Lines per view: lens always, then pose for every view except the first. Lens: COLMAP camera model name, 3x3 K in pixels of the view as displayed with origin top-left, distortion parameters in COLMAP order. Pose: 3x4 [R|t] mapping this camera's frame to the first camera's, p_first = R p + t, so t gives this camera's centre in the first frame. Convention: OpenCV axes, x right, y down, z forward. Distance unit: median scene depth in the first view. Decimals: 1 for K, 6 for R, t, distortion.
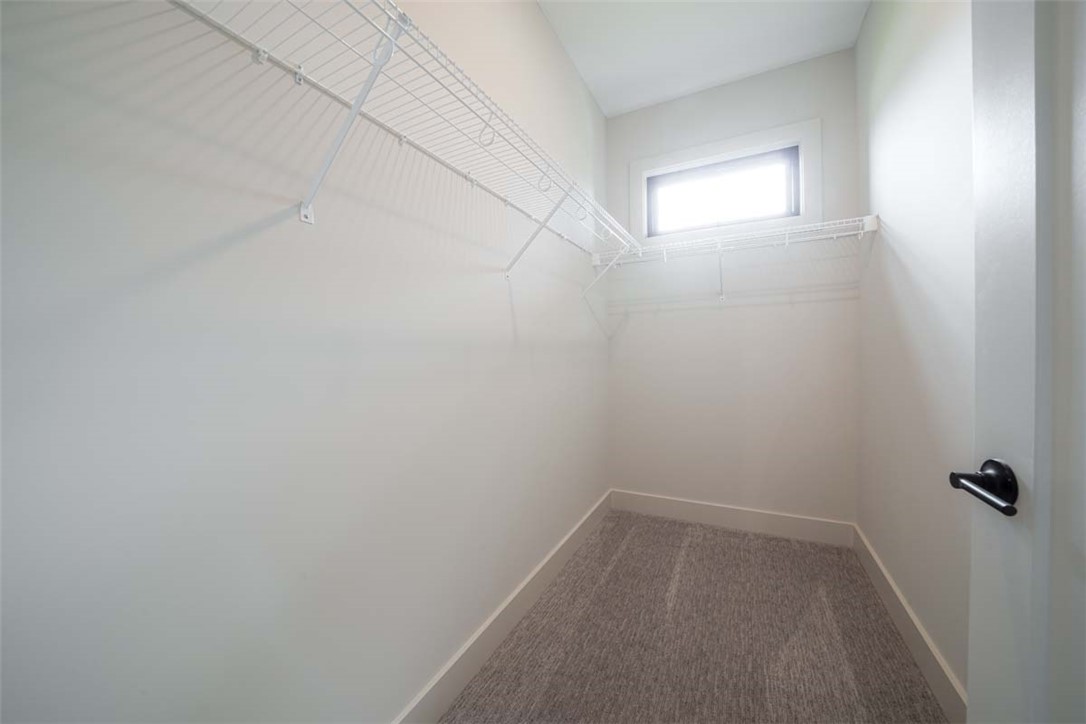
lens RADIAL K [[392.3, 0, 542.5], [0, 392.3, 362.6], [0, 0, 1]] dist [0.000007, -0.000072]
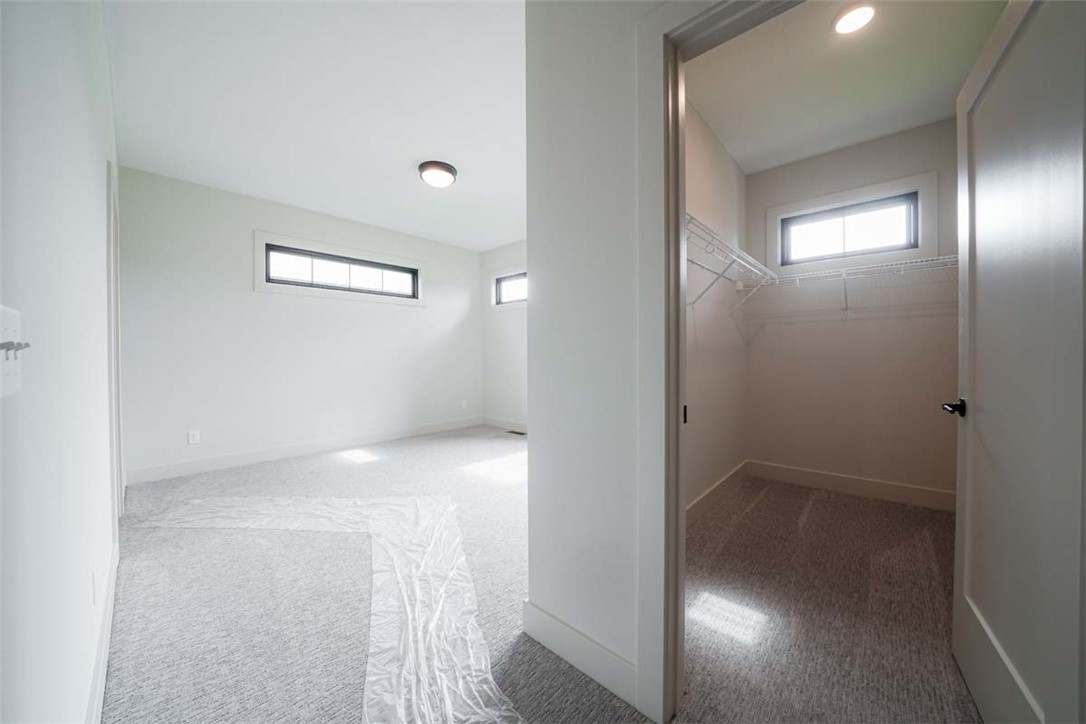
lens RADIAL K [[381.8, 0, 543.0], [0, 381.8, 362.0], [0, 0, 1]] dist [-0.012305, -0.000074]
pose [[0.966678, 0.013604, -0.255632, -0.190241], [-0.014504, 0.999893, -0.001635, 0.012870], [0.255582, 0.005289, 0.966773, -0.462727]]
